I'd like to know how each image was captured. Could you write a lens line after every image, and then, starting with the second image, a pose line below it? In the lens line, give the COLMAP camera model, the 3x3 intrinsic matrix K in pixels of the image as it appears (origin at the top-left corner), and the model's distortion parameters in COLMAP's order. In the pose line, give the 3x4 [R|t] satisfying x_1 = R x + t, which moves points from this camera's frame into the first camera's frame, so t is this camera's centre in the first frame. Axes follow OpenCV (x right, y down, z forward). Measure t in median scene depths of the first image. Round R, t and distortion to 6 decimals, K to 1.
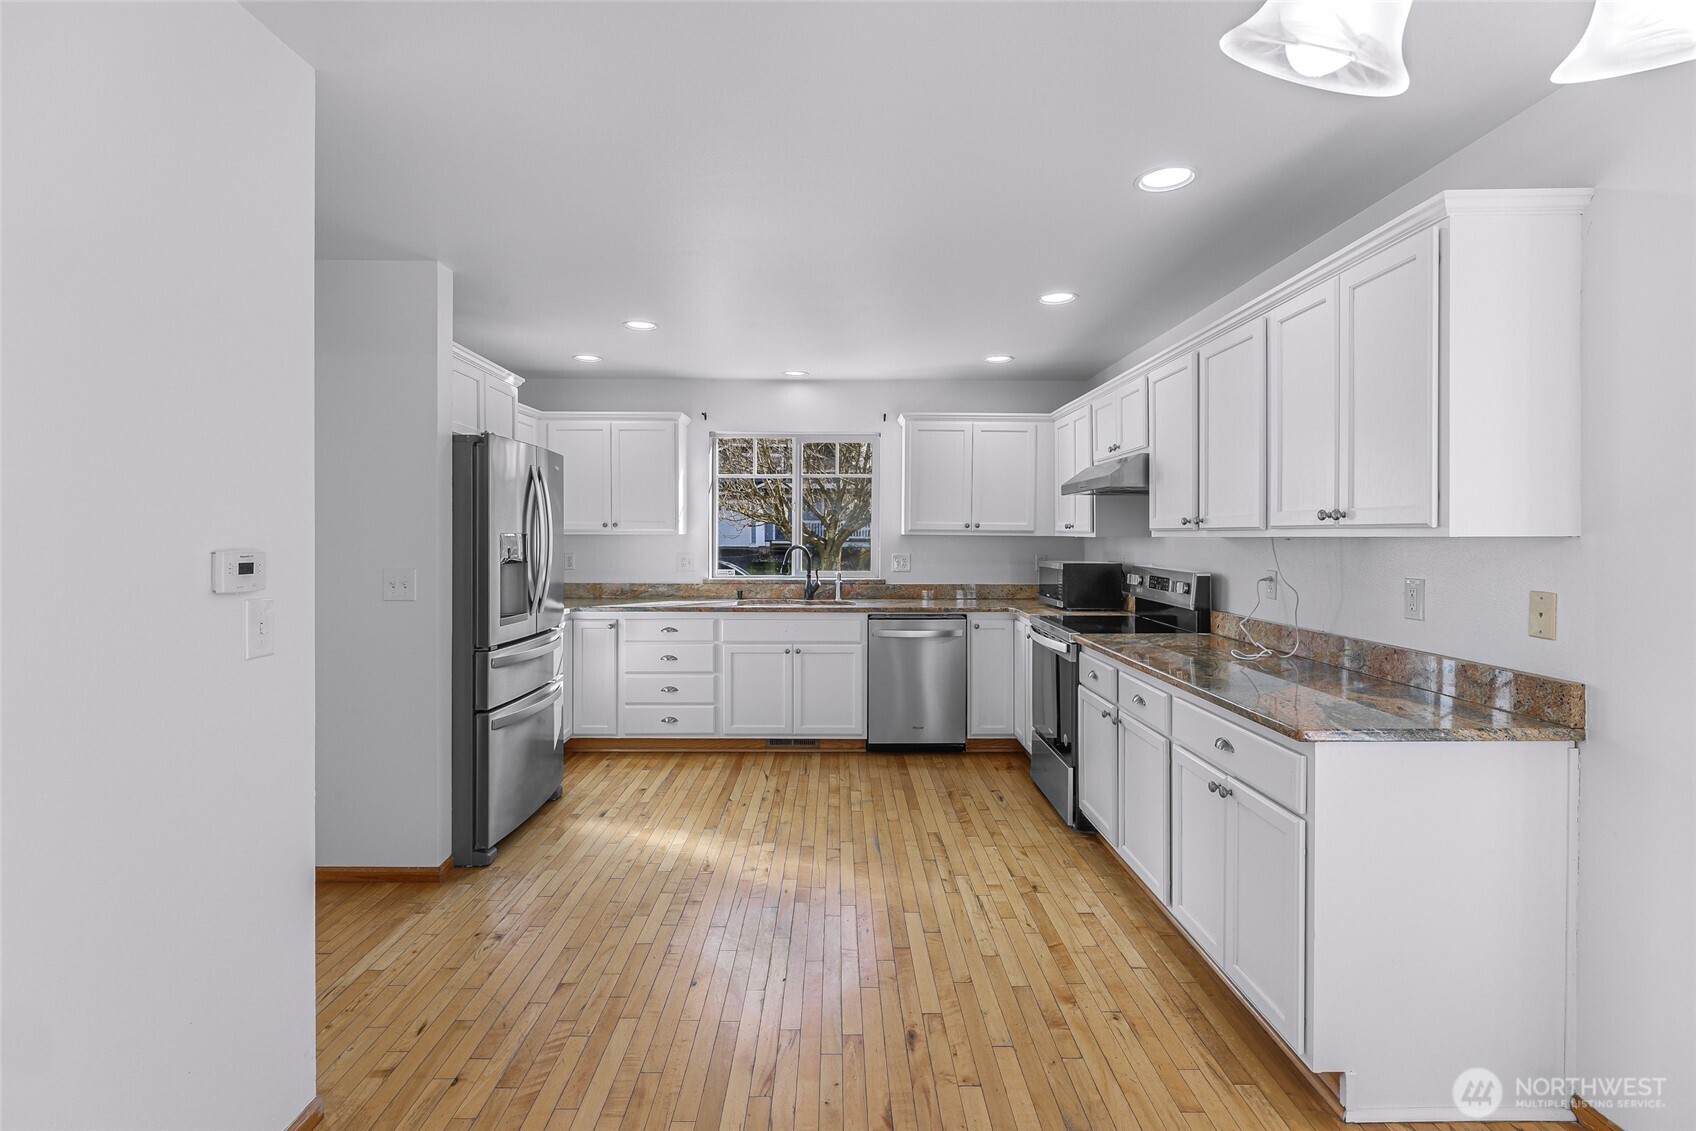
lens RADIAL K [[790.2, 0, 843.3], [0, 790.2, 539.6], [0, 0, 1]] dist [-0.000115, -0.000458]
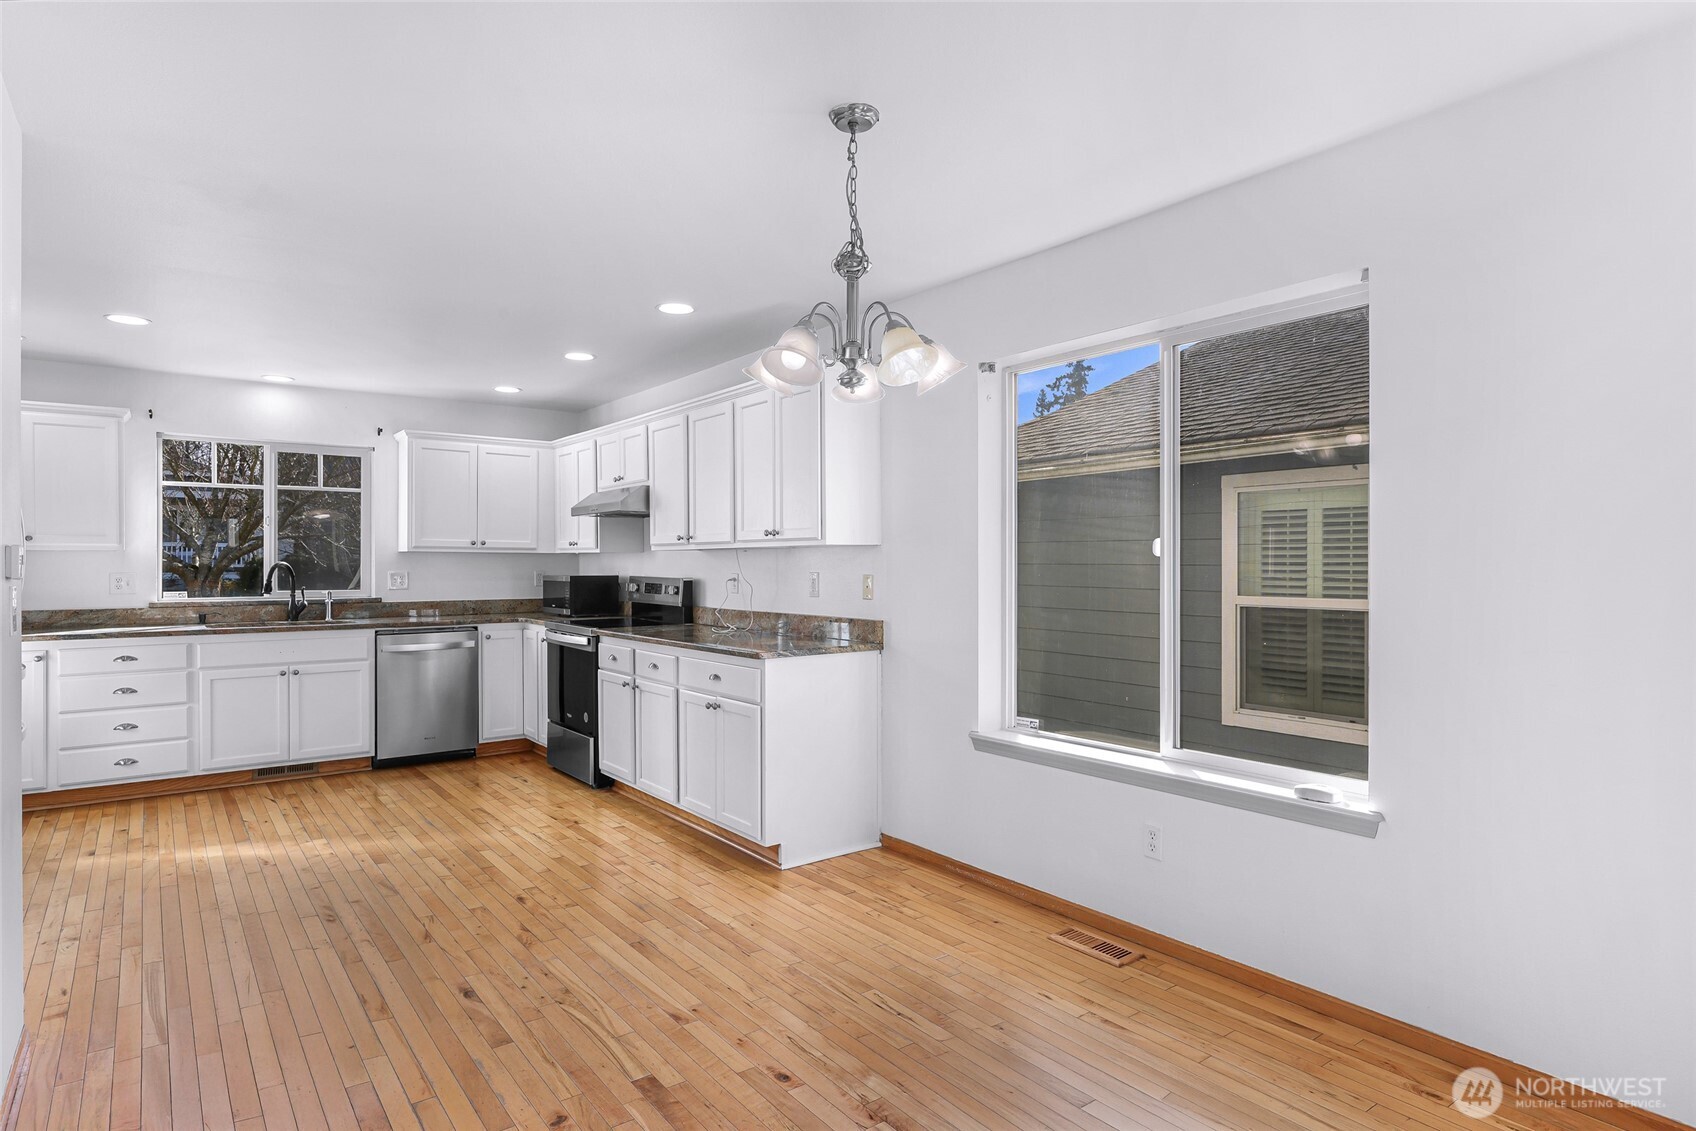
lens RADIAL K [[938.4, 0, 838.4], [0, 938.4, 563.1], [0, 0, 1]] dist [-0.000725, 0.000646]
pose [[0.809012, -0.003969, 0.587778, -0.193171], [0.007566, 0.999965, -0.003661, 0.018396], [-0.587743, 0.007409, 0.809014, -0.305790]]
